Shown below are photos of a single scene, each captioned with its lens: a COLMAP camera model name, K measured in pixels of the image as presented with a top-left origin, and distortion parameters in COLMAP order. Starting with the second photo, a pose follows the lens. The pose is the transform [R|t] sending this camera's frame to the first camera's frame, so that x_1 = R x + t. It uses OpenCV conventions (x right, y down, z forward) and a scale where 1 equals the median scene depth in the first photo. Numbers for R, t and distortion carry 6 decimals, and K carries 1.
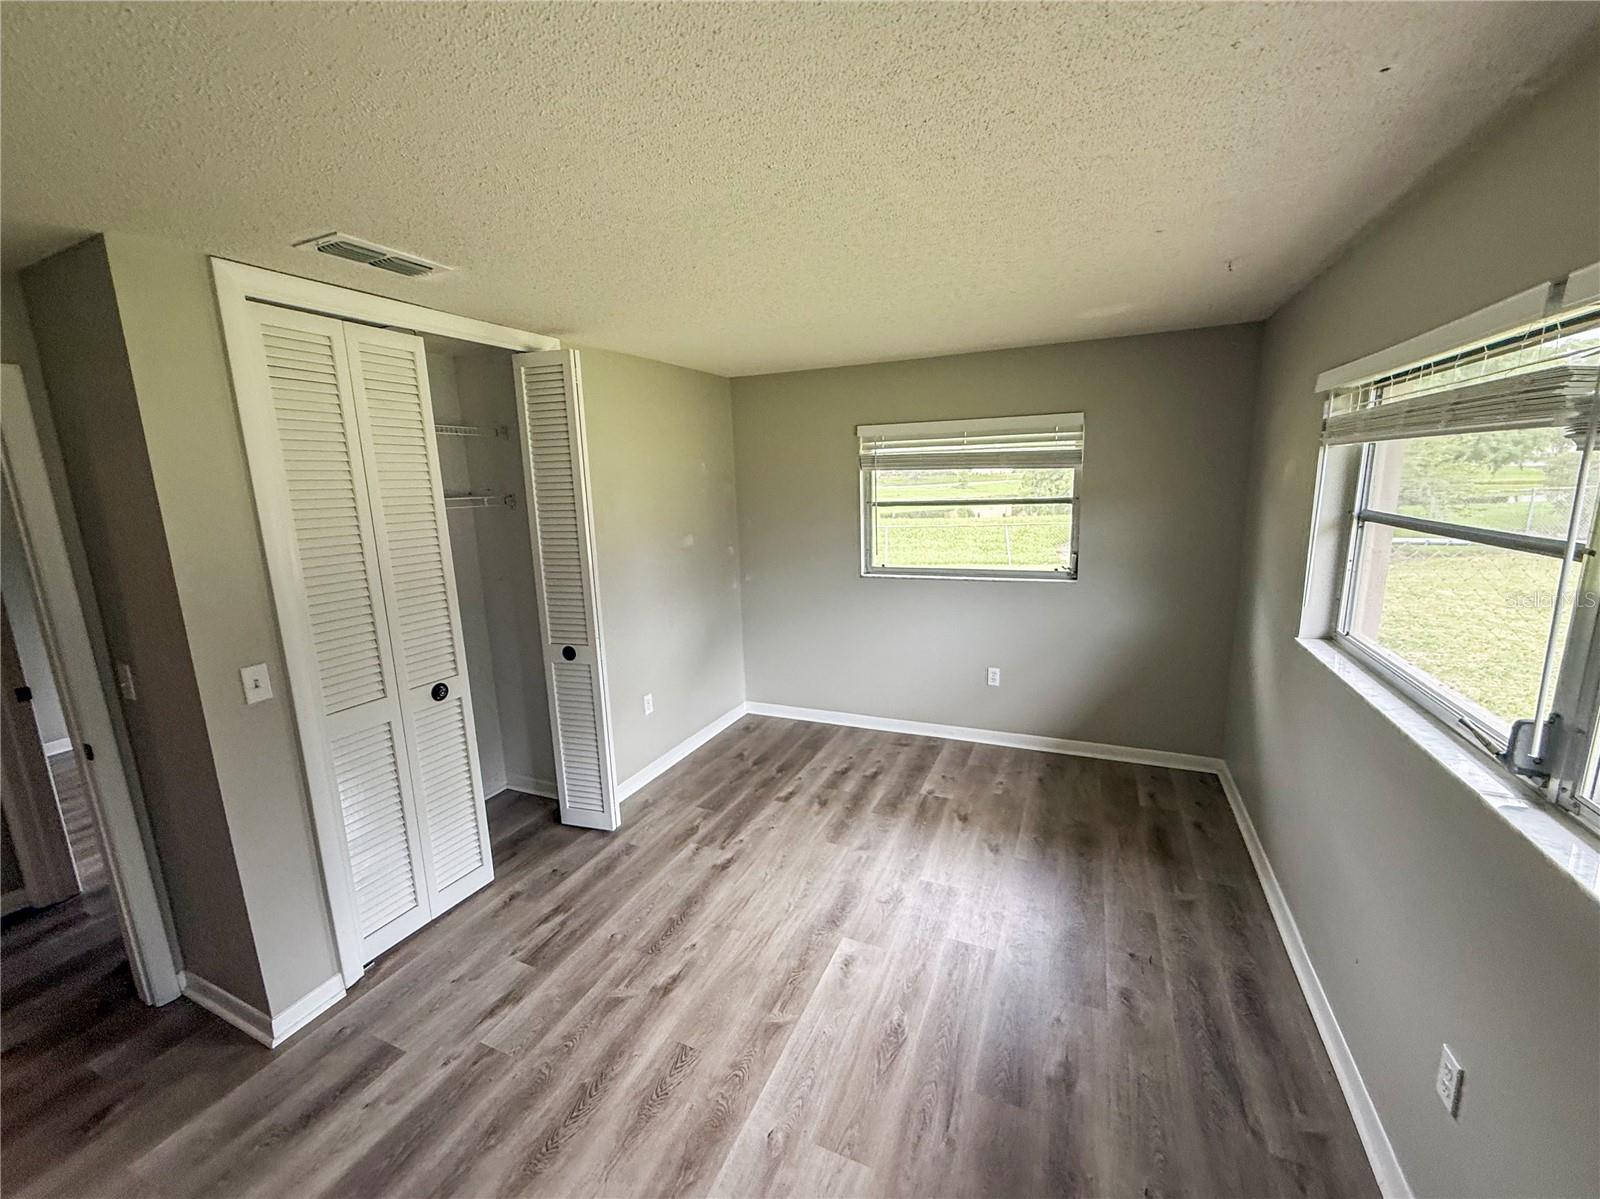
lens RADIAL K [[659.9, 0, 794.6], [0, 659.9, 605.9], [0, 0, 1]] dist [0.001308, -0.000080]
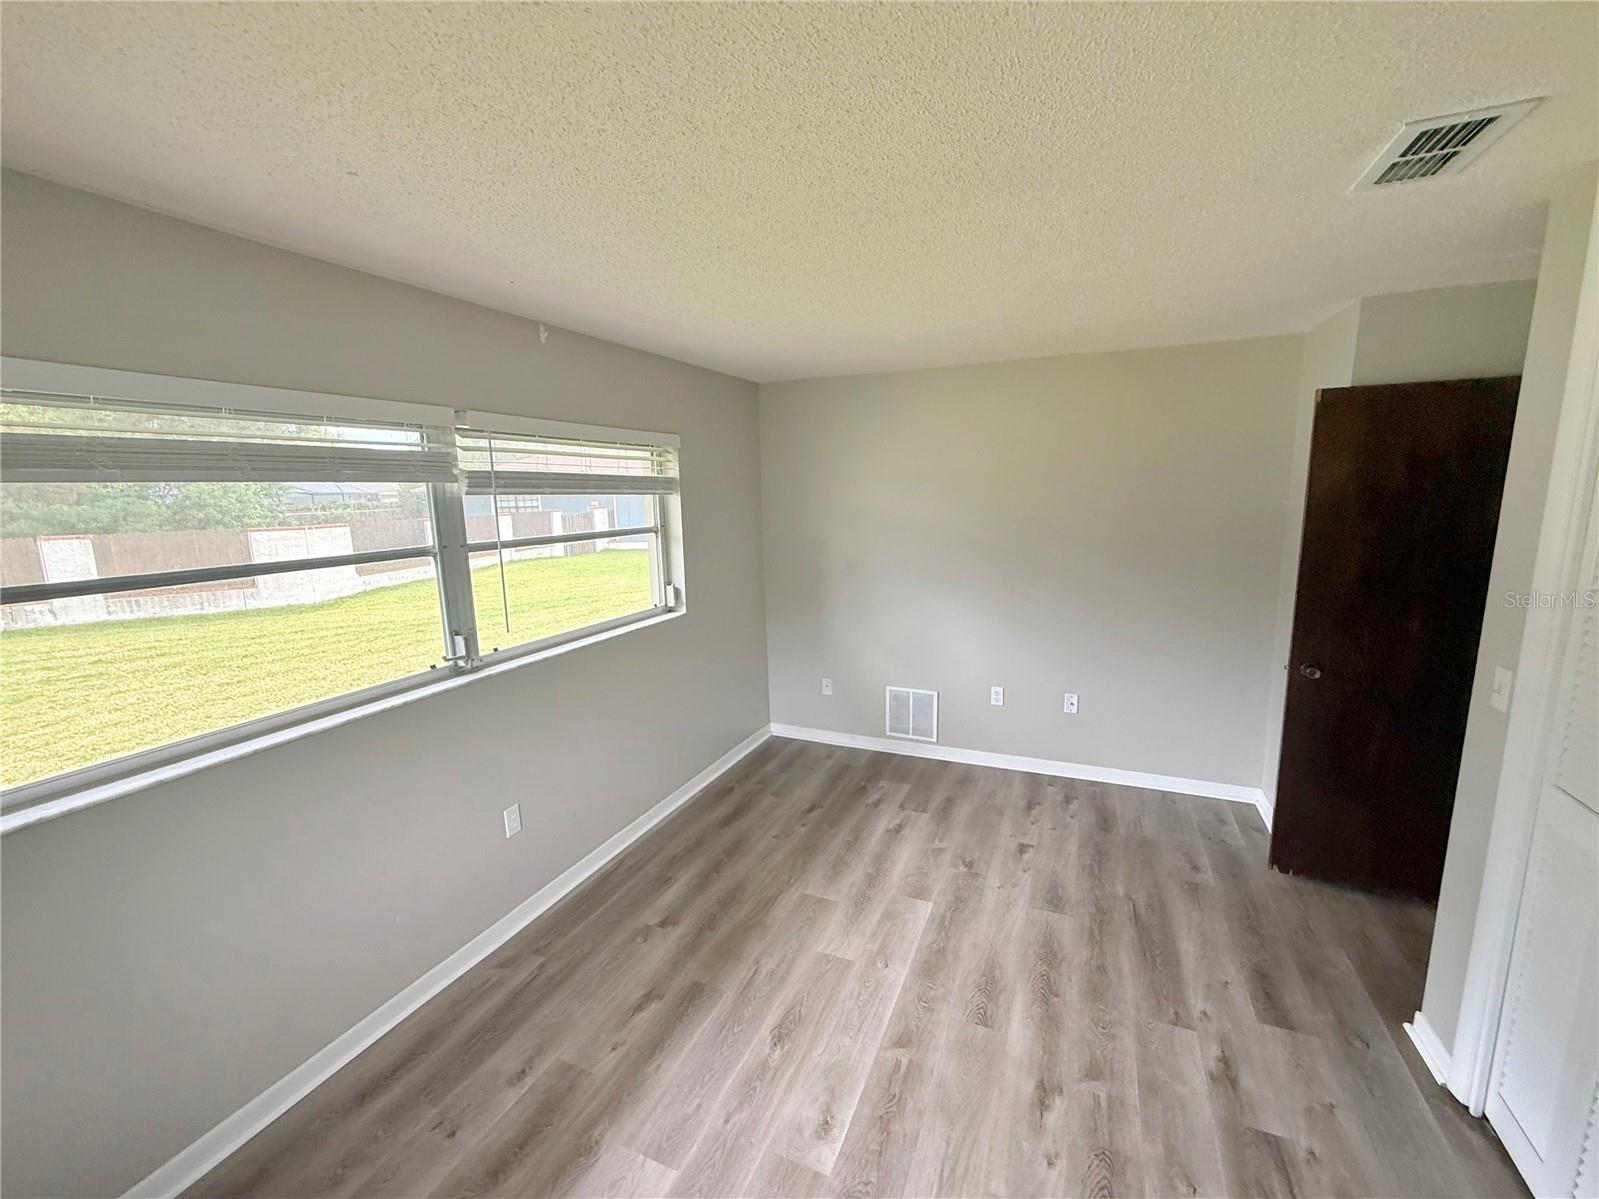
lens RADIAL K [[659.5, 0, 797.1], [0, 659.5, 597.5], [0, 0, 1]] dist [0.001308, -0.000080]
pose [[-0.998365, 0.057150, 0.000915, 0.087327], [0.053860, 0.935285, 0.349773, -0.334629], [0.019134, 0.349250, -0.936834, 1.700558]]
